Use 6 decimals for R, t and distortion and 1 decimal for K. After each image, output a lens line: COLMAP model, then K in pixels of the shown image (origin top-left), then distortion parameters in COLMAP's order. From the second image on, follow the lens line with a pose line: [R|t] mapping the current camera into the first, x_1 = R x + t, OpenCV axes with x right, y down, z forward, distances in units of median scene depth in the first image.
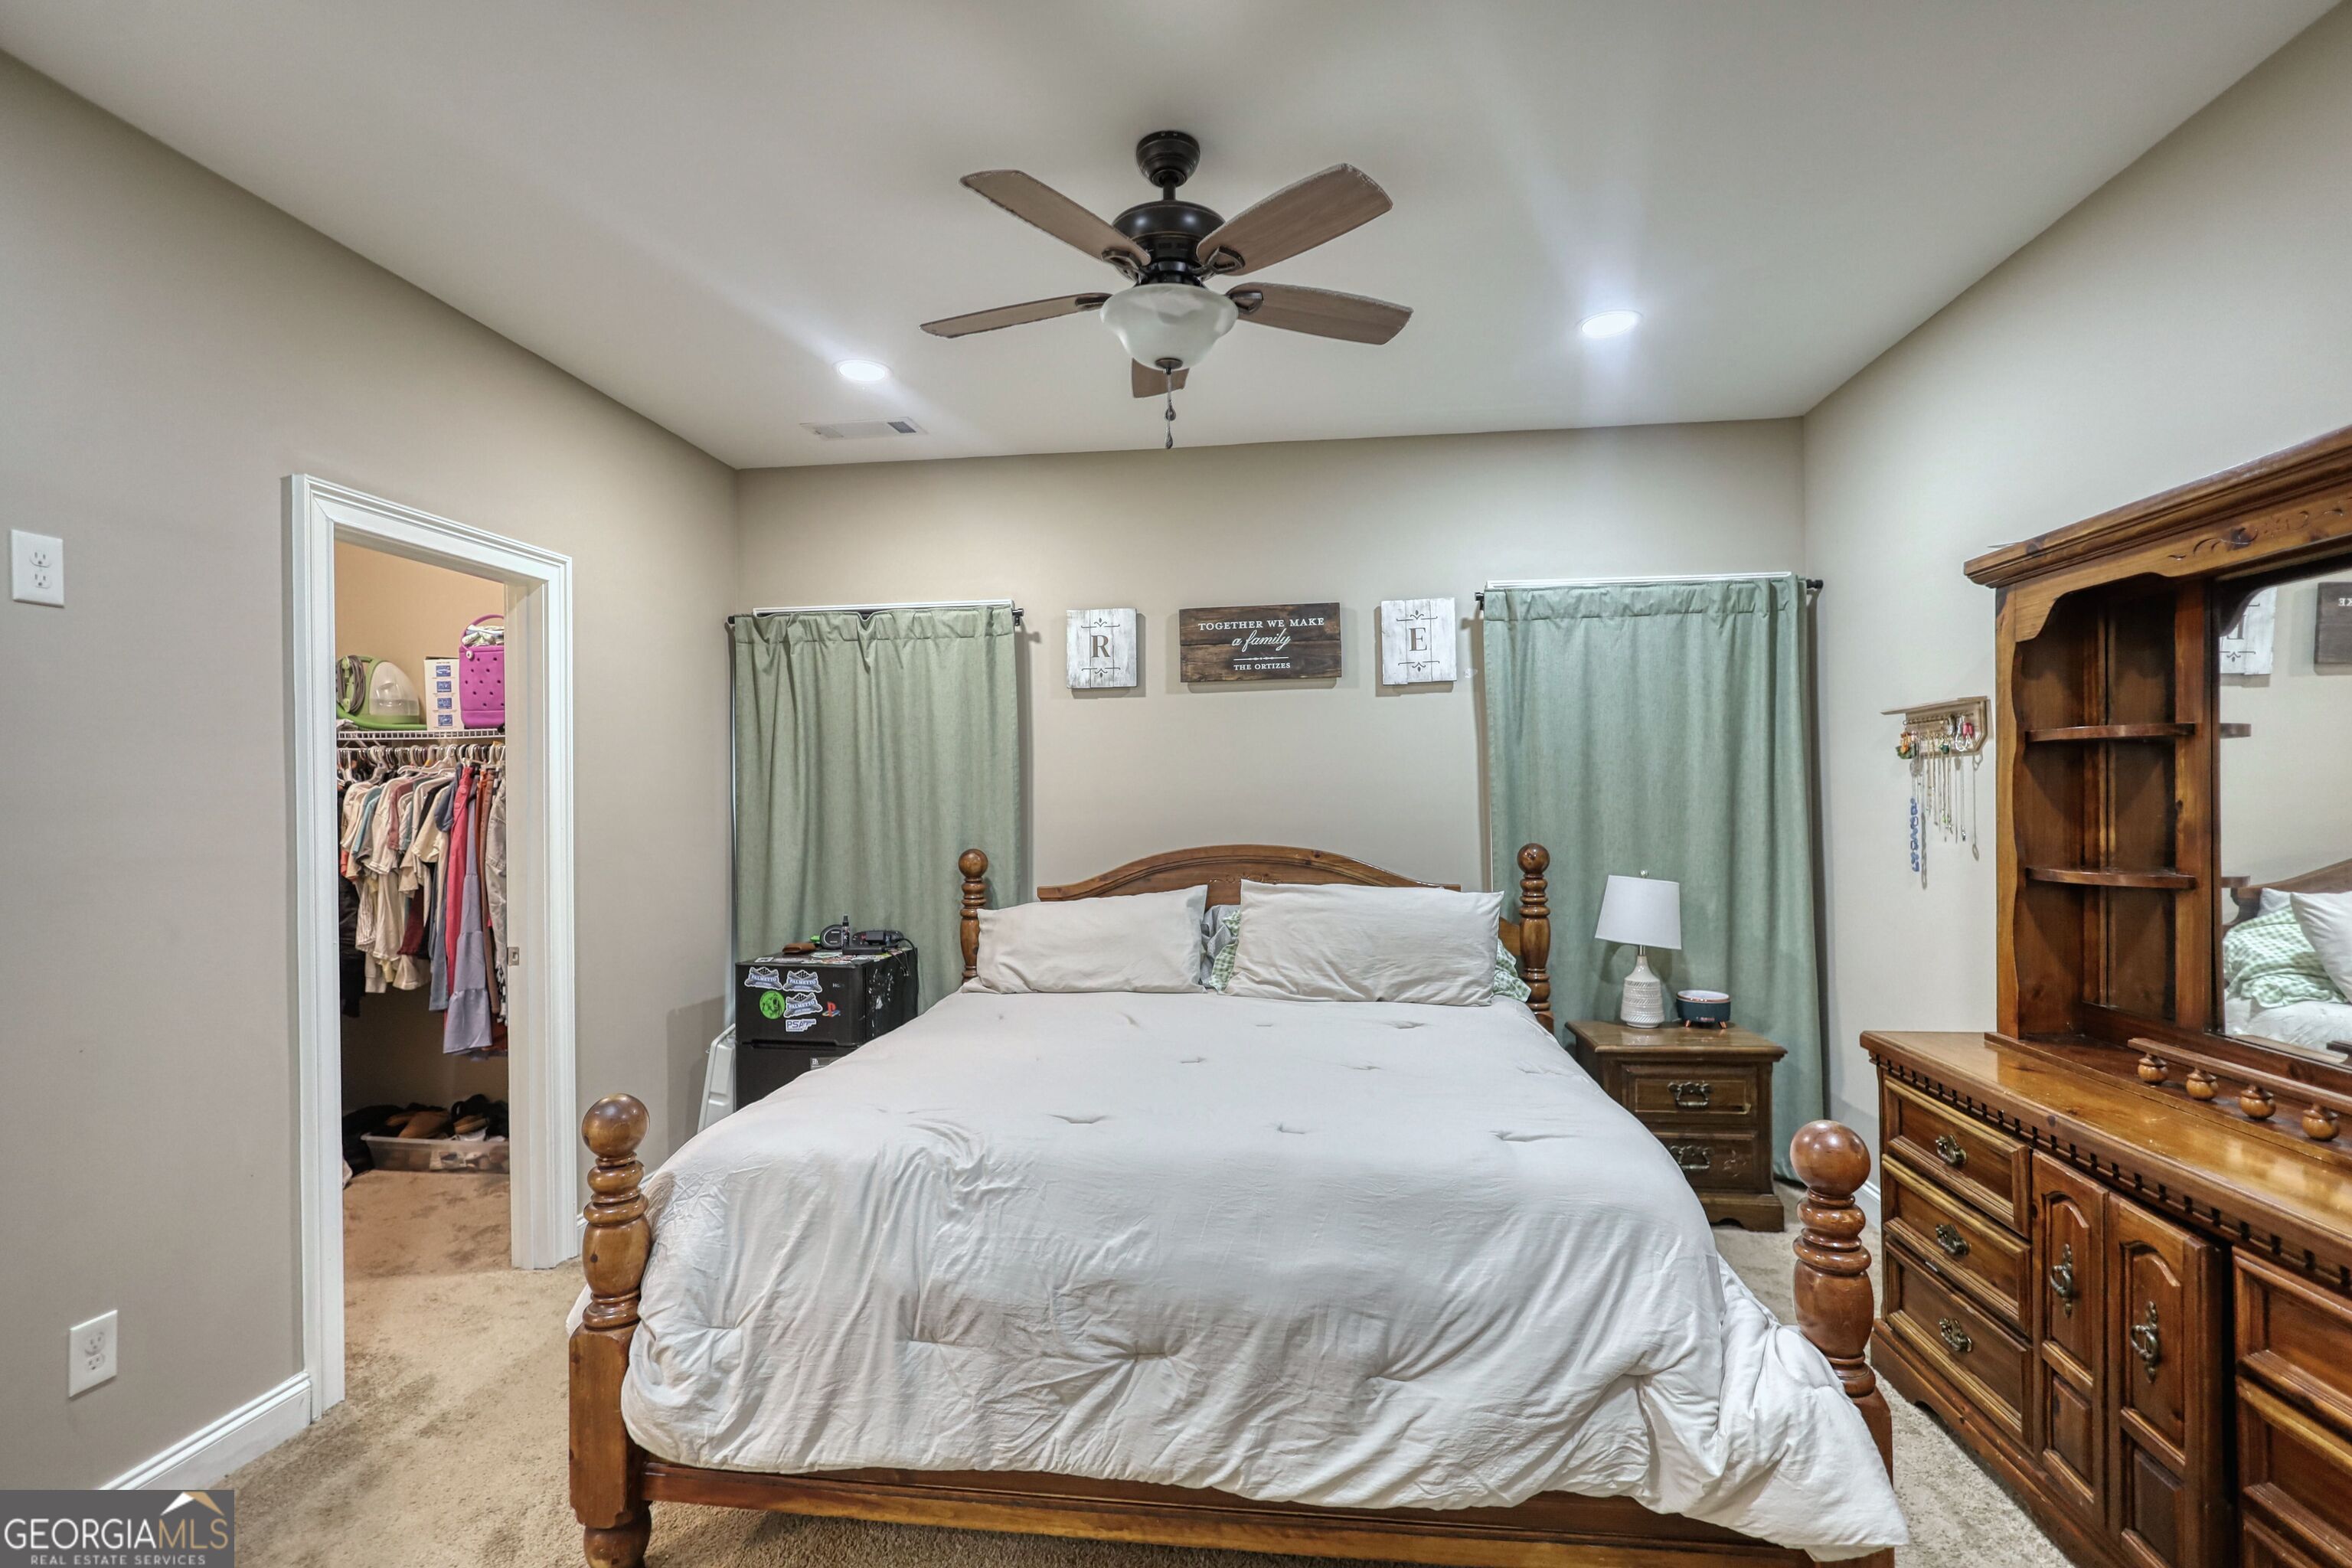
lens RADIAL K [[1107.5, 0, 1182.0], [0, 1107.5, 793.5], [0, 0, 1]] dist [0.002371, -0.000766]
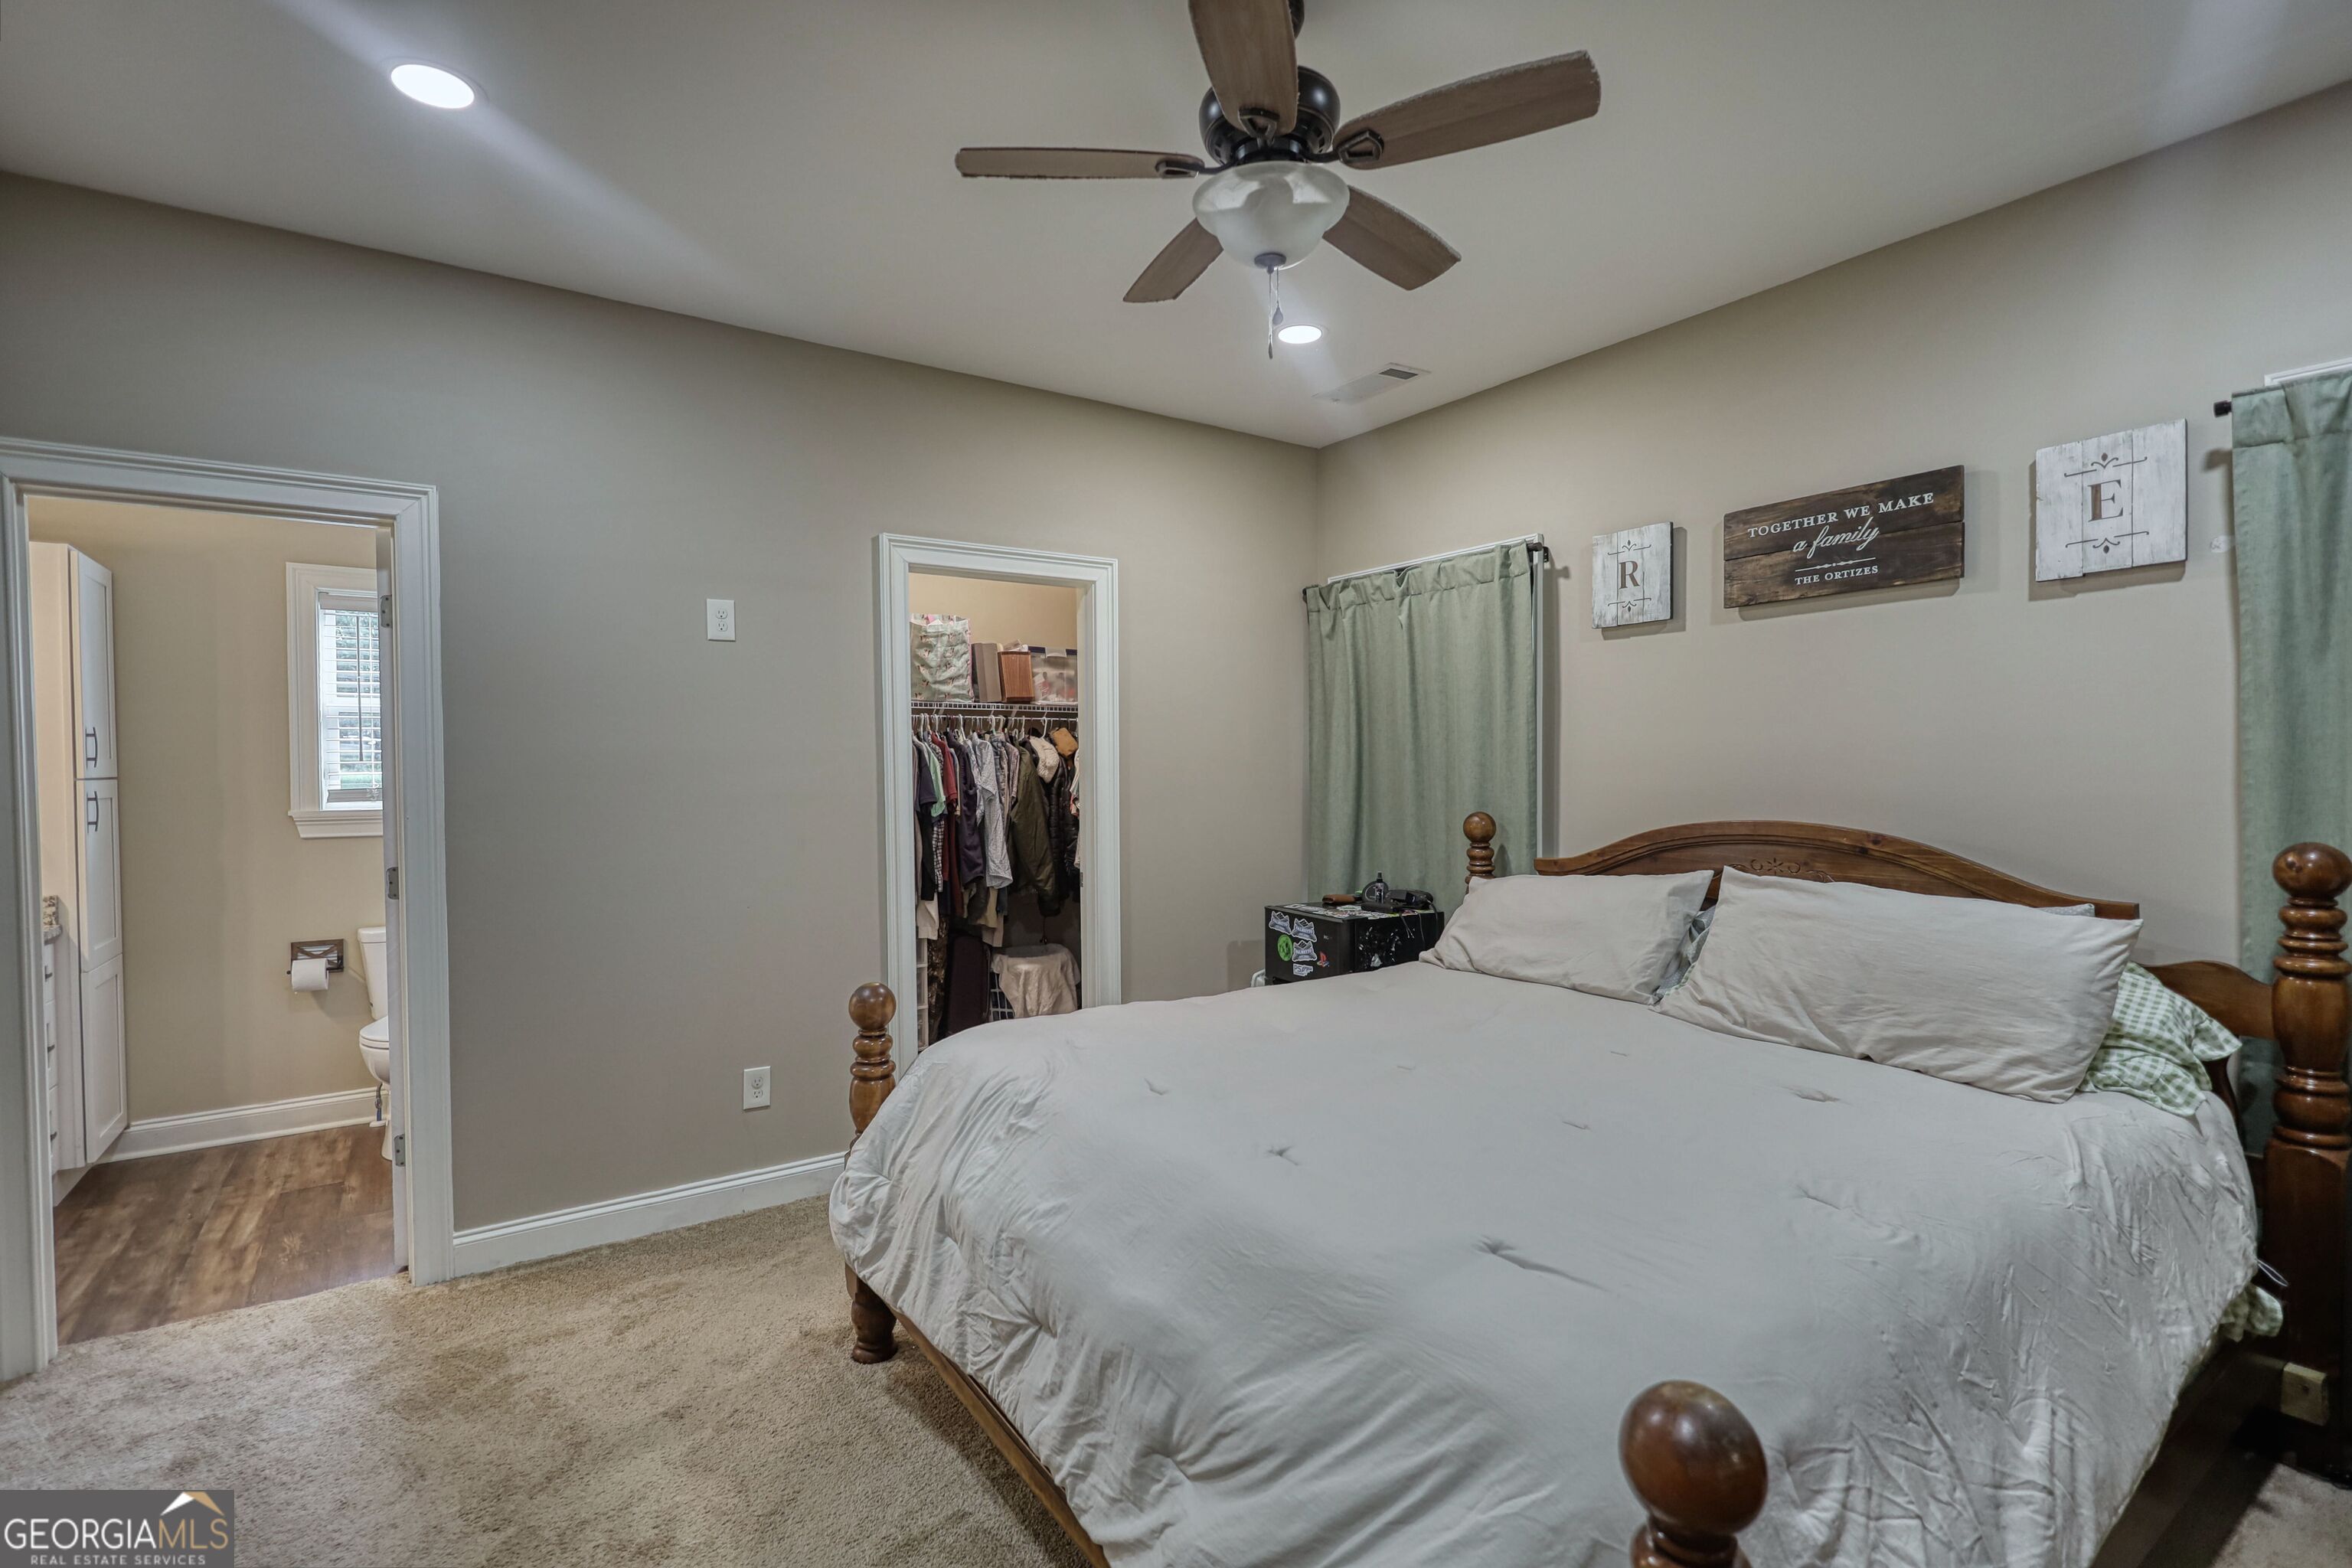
lens RADIAL K [[1096.4, 0, 1176.2], [0, 1096.4, 796.9], [0, 0, 1]] dist [0.000152, -0.000334]
pose [[0.654588, 0.030368, -0.755375, 0.339890], [0.001096, 0.999154, 0.041119, -0.000621], [0.755985, -0.027743, 0.654001, 0.208416]]
